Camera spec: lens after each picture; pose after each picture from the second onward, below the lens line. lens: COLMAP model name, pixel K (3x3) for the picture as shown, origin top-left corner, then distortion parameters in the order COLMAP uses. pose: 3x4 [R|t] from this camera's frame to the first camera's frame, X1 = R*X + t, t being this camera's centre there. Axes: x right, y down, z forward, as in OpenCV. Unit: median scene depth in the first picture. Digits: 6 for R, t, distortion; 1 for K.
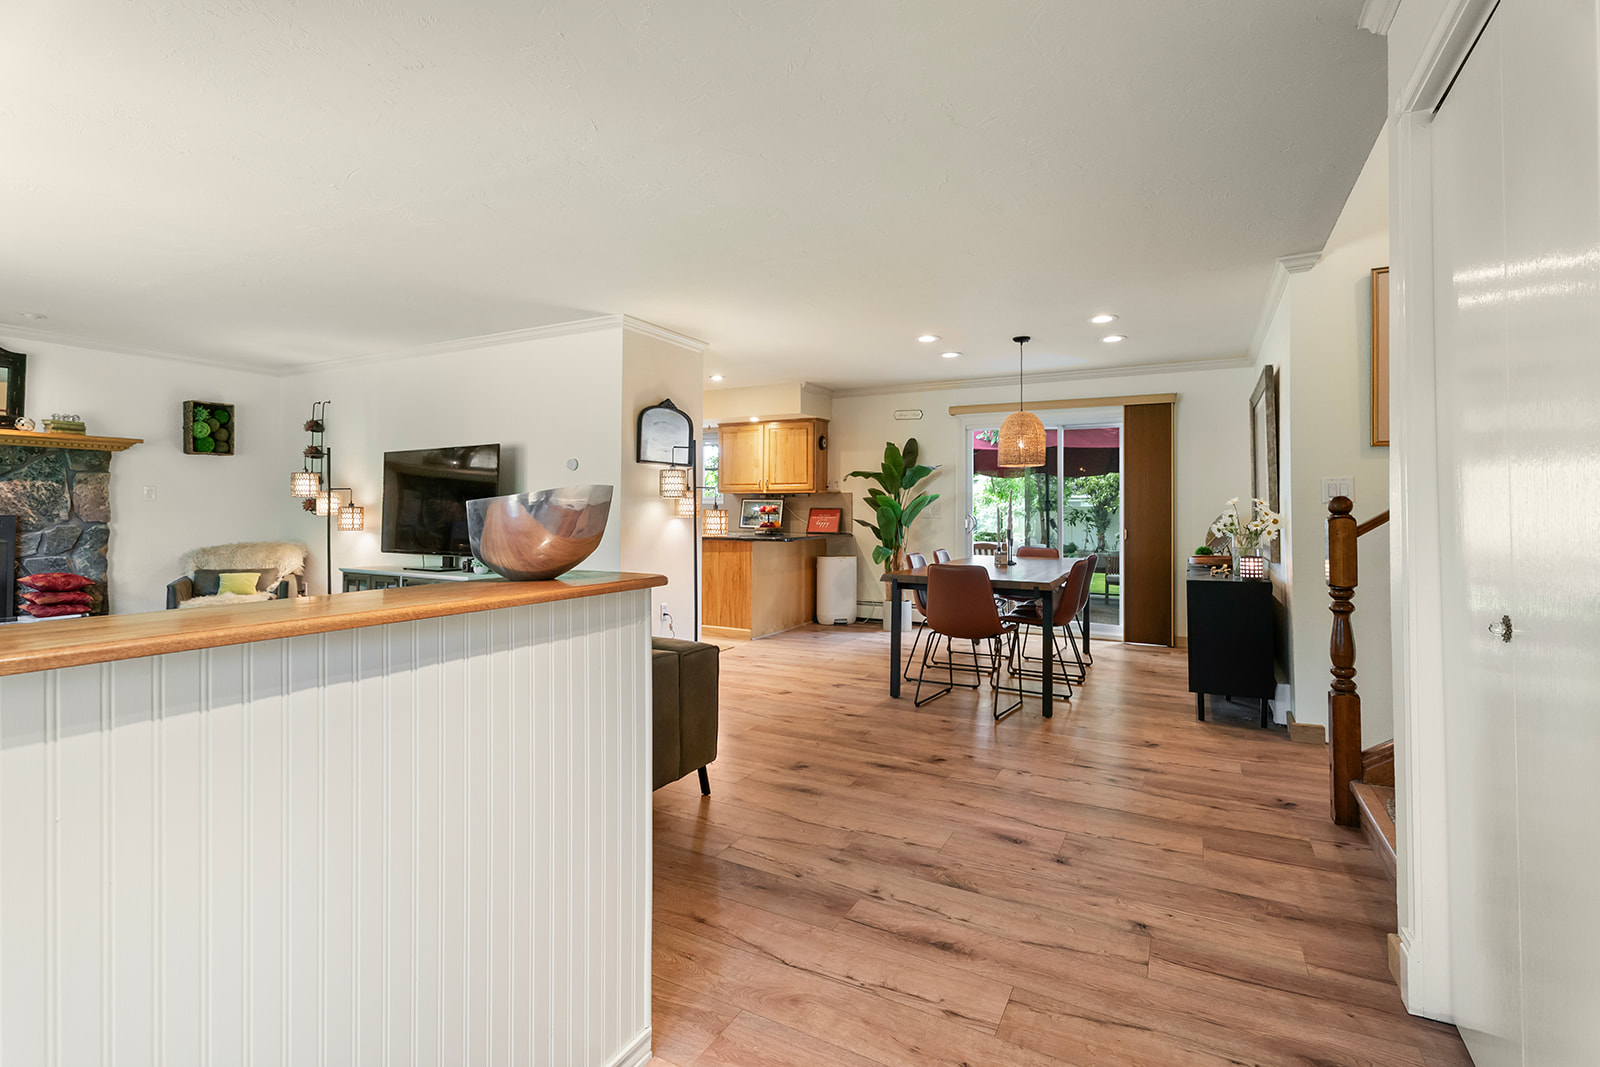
lens RADIAL K [[747.2, 0, 798.3], [0, 747.2, 505.7], [0, 0, 1]] dist [-0.000839, -0.000280]
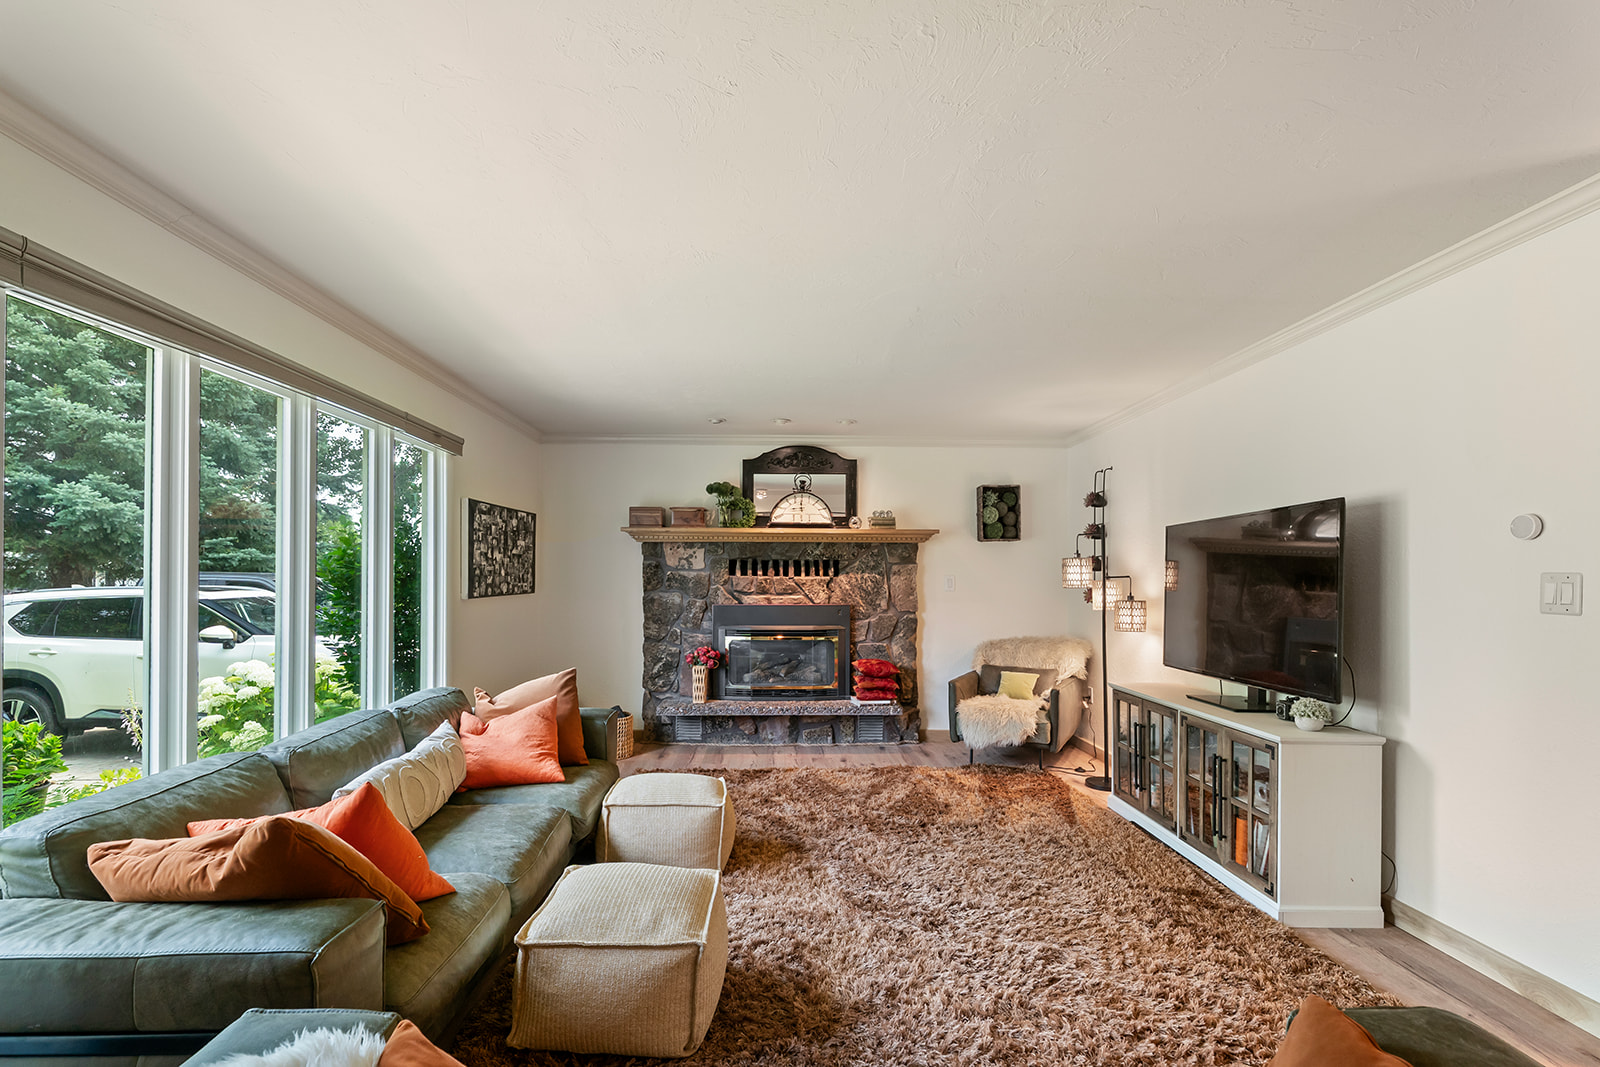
lens RADIAL K [[739.9, 0, 798.4], [0, 739.9, 571.9], [0, 0, 1]] dist [-0.000043, 0.000110]
pose [[0.497755, -0.012794, -0.867224, -0.112691], [0.005971, 0.999918, -0.011325, -0.021348], [0.867297, 0.000458, 0.497790, 0.334346]]
